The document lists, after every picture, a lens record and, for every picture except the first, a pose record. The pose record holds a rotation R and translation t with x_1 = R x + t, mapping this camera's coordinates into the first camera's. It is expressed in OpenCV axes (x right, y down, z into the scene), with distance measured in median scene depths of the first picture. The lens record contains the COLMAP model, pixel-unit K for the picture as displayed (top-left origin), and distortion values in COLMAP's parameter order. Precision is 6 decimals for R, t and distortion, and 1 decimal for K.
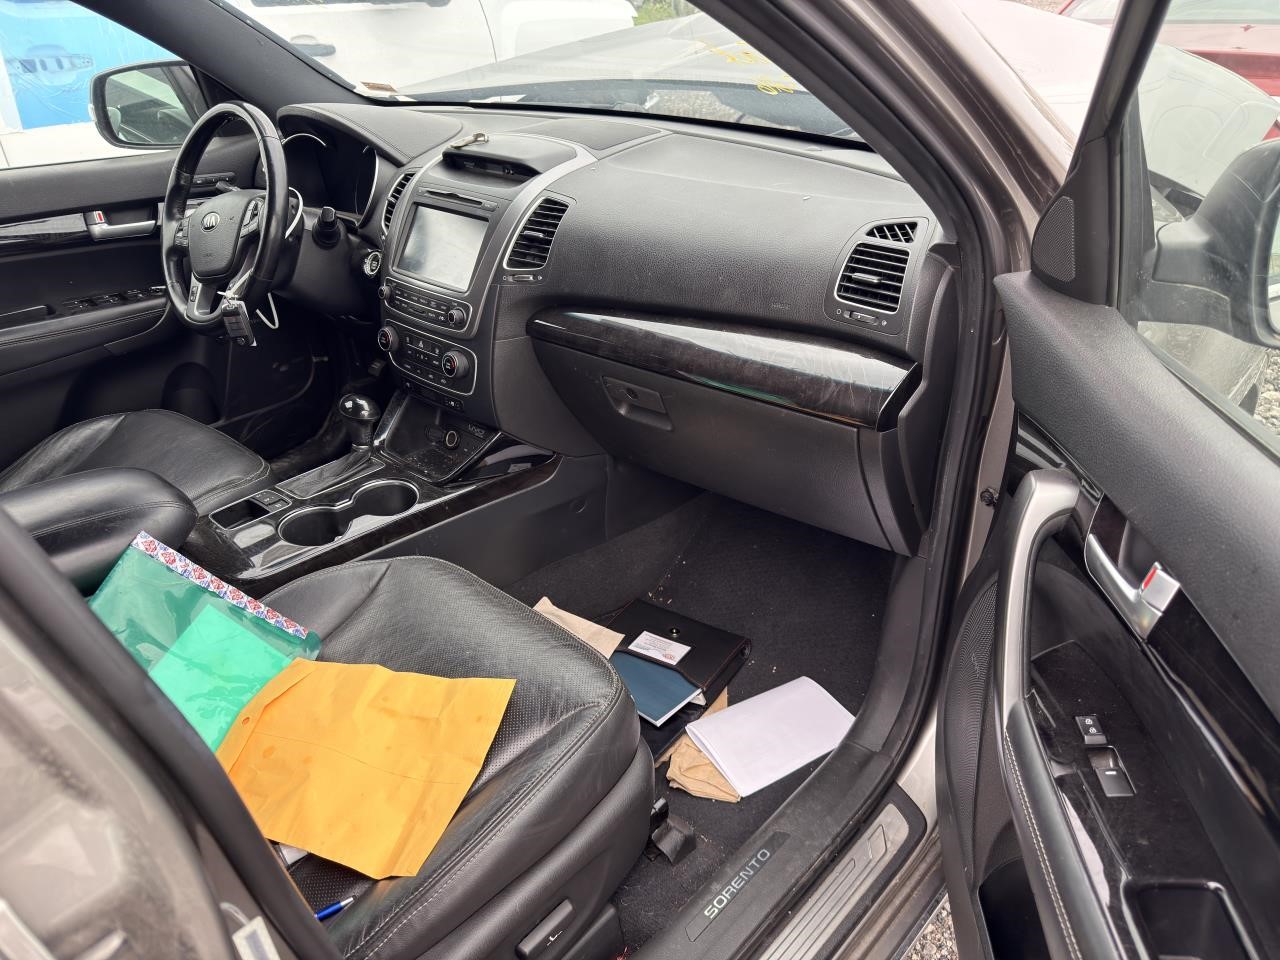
lens RADIAL K [[887.8, 0, 640.0], [0, 887.8, 480.0], [0, 0, 1]] dist [0.056759, -0.133323]
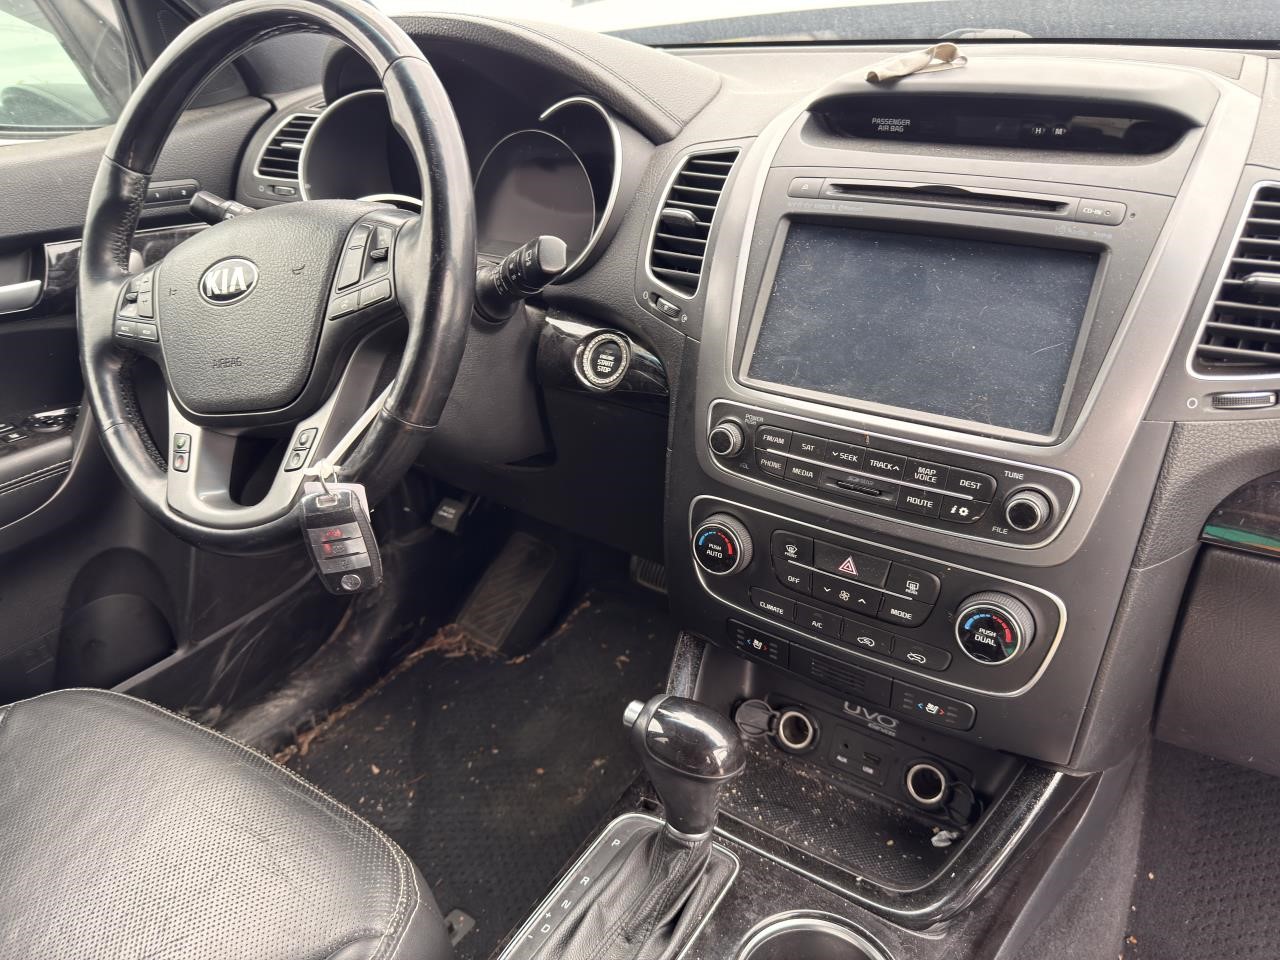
lens RADIAL K [[887.8, 0, 640.0], [0, 887.8, 480.0], [0, 0, 1]] dist [0.056759, -0.133323]
pose [[0.984545, -0.072805, 0.159281, -0.358975], [0.078689, 0.996419, -0.030944, -0.167517], [-0.156458, 0.042999, 0.986748, 0.559449]]
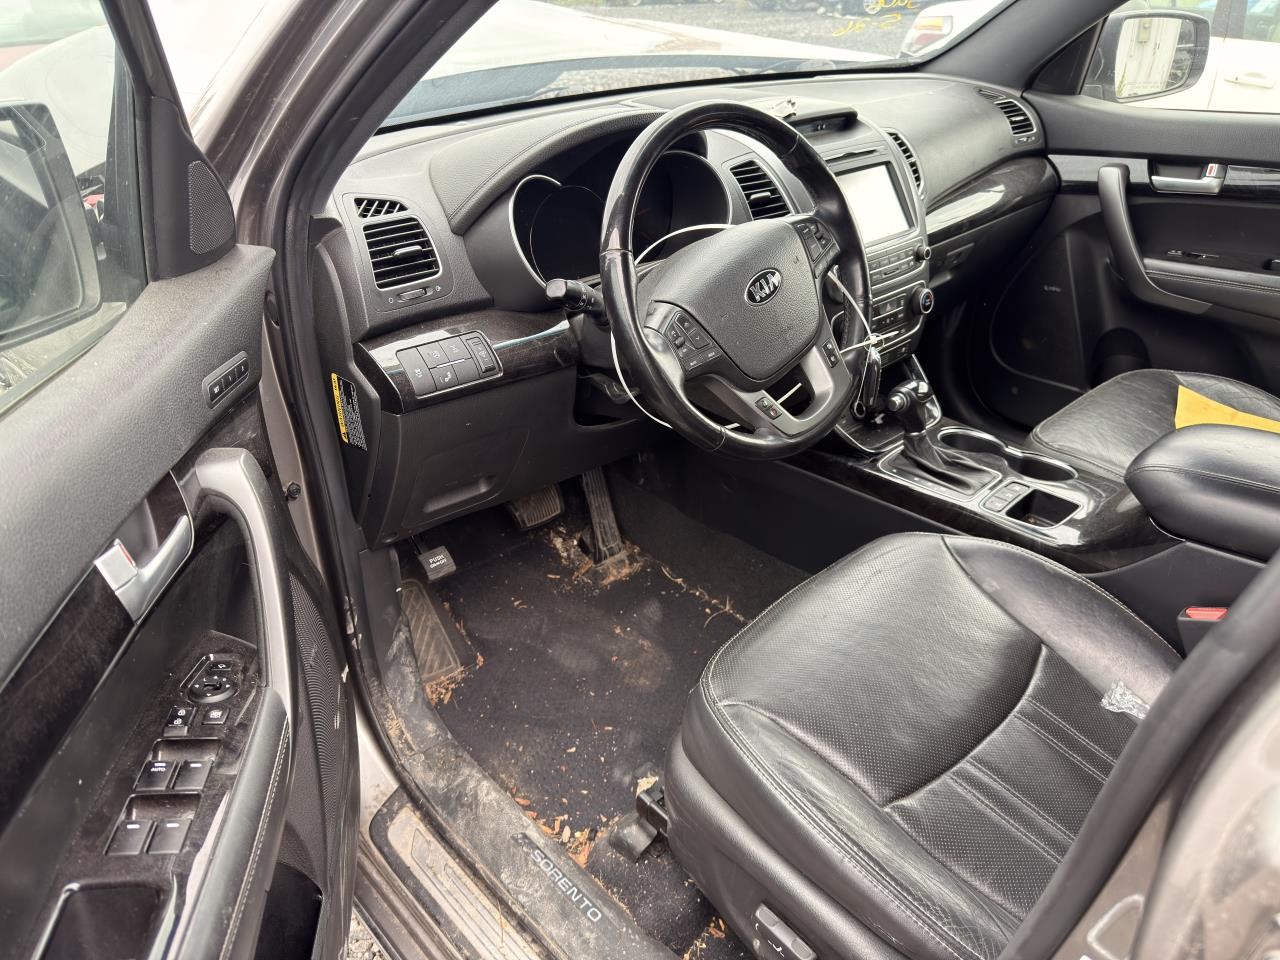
lens RADIAL K [[887.8, 0, 640.0], [0, 887.8, 480.0], [0, 0, 1]] dist [0.056759, -0.133323]
pose [[0.096128, -0.485540, 0.868914, -1.075803], [0.476810, 0.788742, 0.387991, -0.455261], [-0.873734, 0.377010, 0.307330, 0.909896]]
